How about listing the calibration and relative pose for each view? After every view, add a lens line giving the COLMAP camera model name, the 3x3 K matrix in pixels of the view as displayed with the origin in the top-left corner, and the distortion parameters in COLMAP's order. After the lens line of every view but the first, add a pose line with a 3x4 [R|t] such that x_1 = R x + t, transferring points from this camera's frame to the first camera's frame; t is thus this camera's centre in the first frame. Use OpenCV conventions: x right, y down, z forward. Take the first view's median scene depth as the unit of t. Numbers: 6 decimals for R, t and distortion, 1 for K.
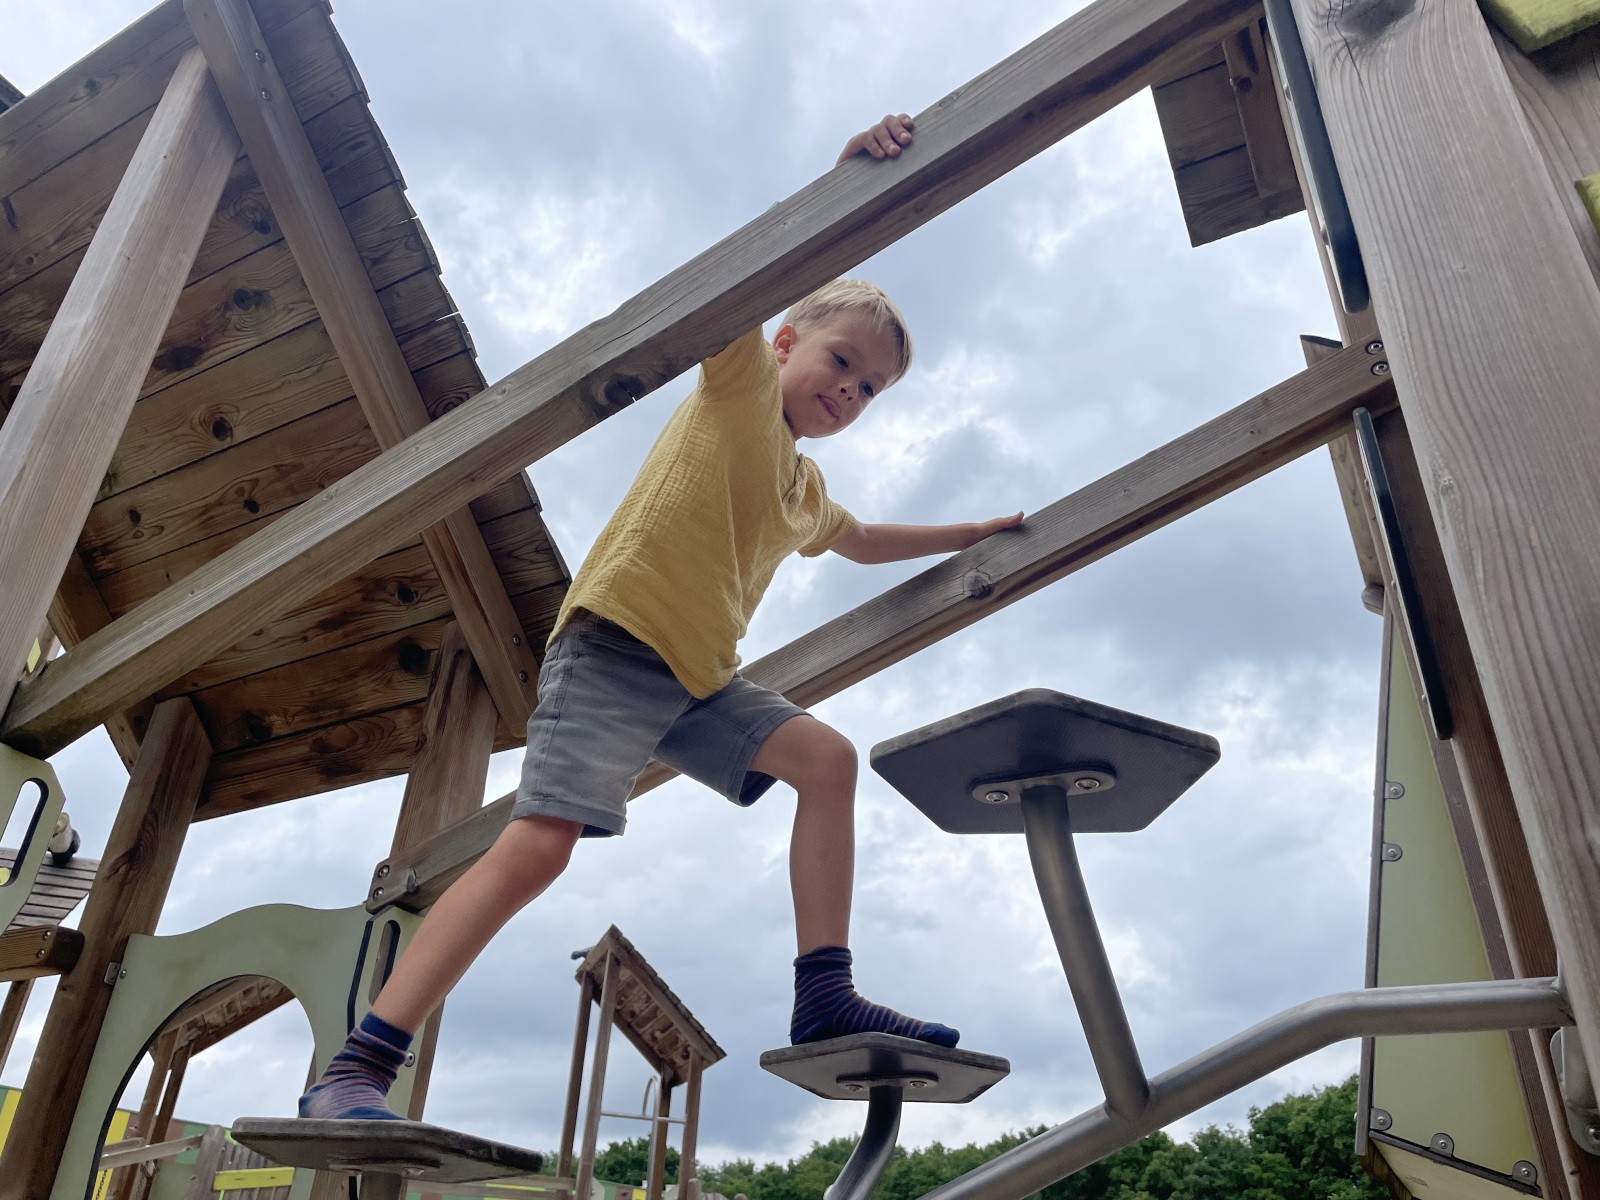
lens RADIAL K [[1257.2, 0, 796.2], [0, 1257.2, 589.5], [0, 0, 1]] dist [0.101909, -0.144013]
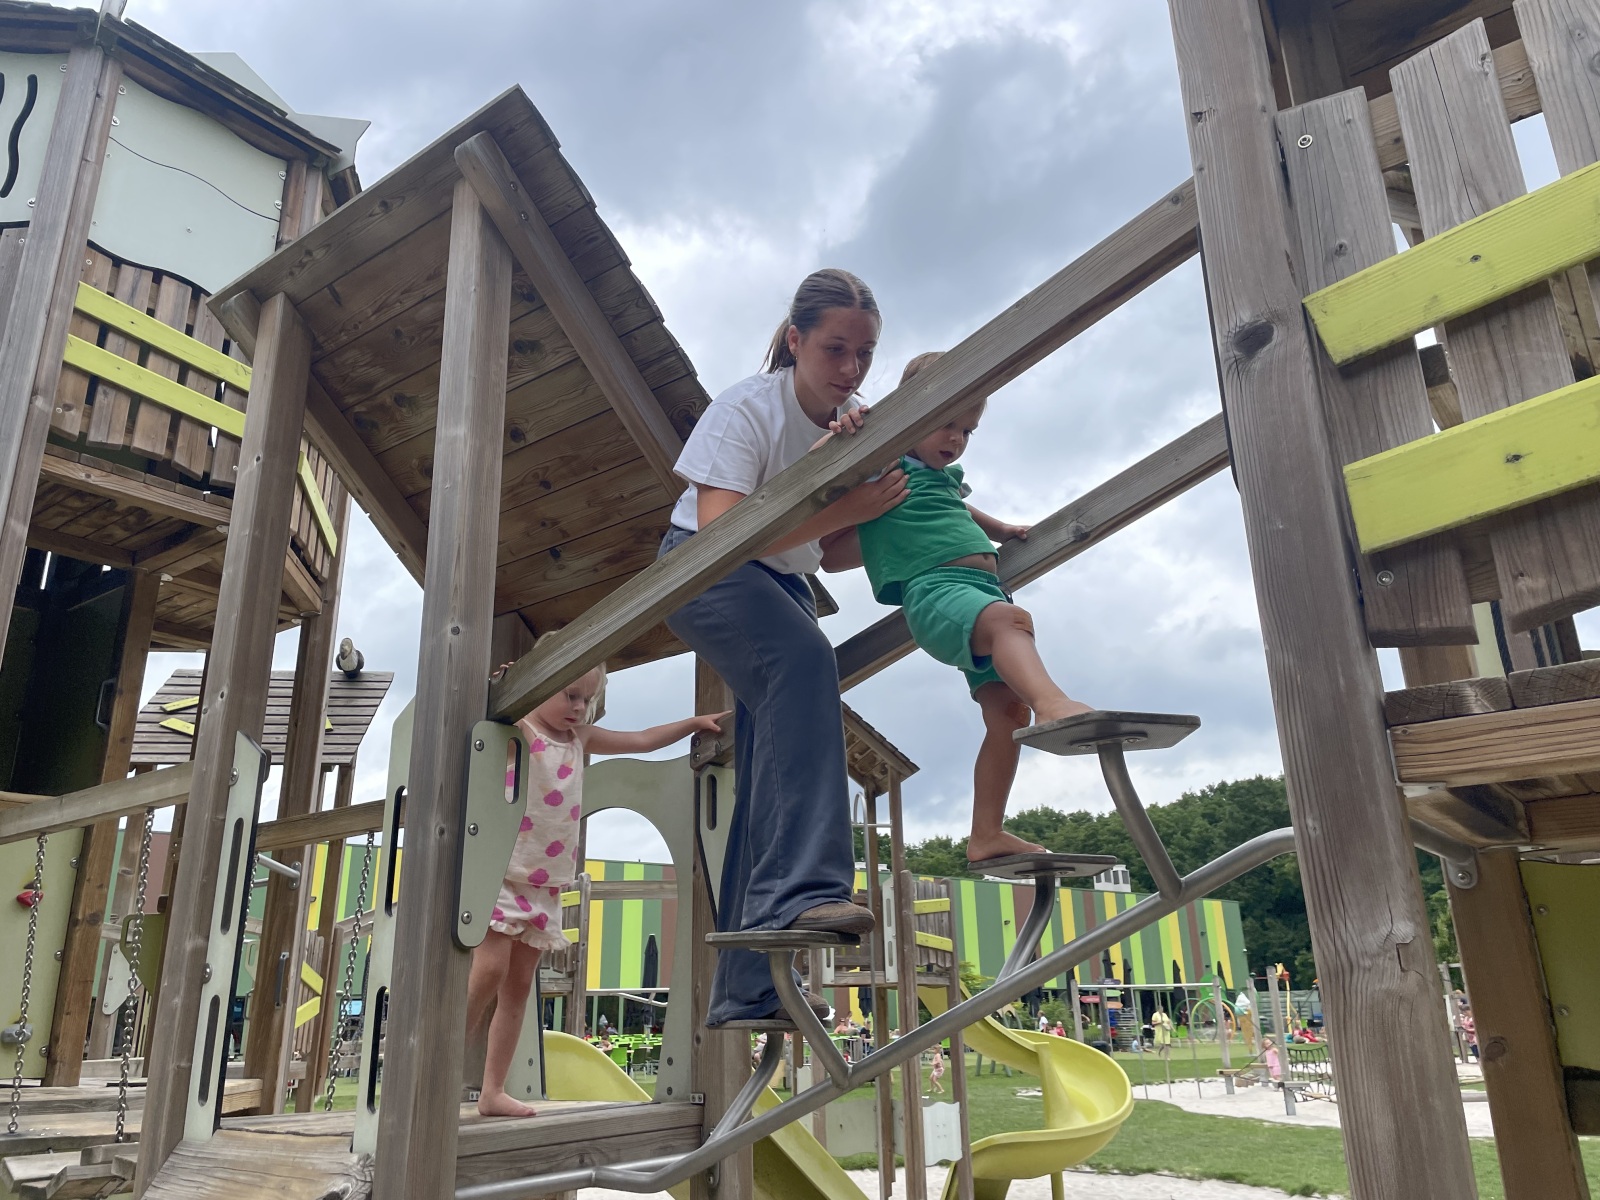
lens RADIAL K [[1218.1, 0, 817.3], [0, 1218.1, 598.0], [0, 0, 1]] dist [0.062591, 0.000998]
pose [[0.986676, -0.112916, -0.117131, 0.003145], [0.135846, 0.967956, 0.211204, -0.203073], [0.089529, -0.224302, 0.970399, -0.307666]]
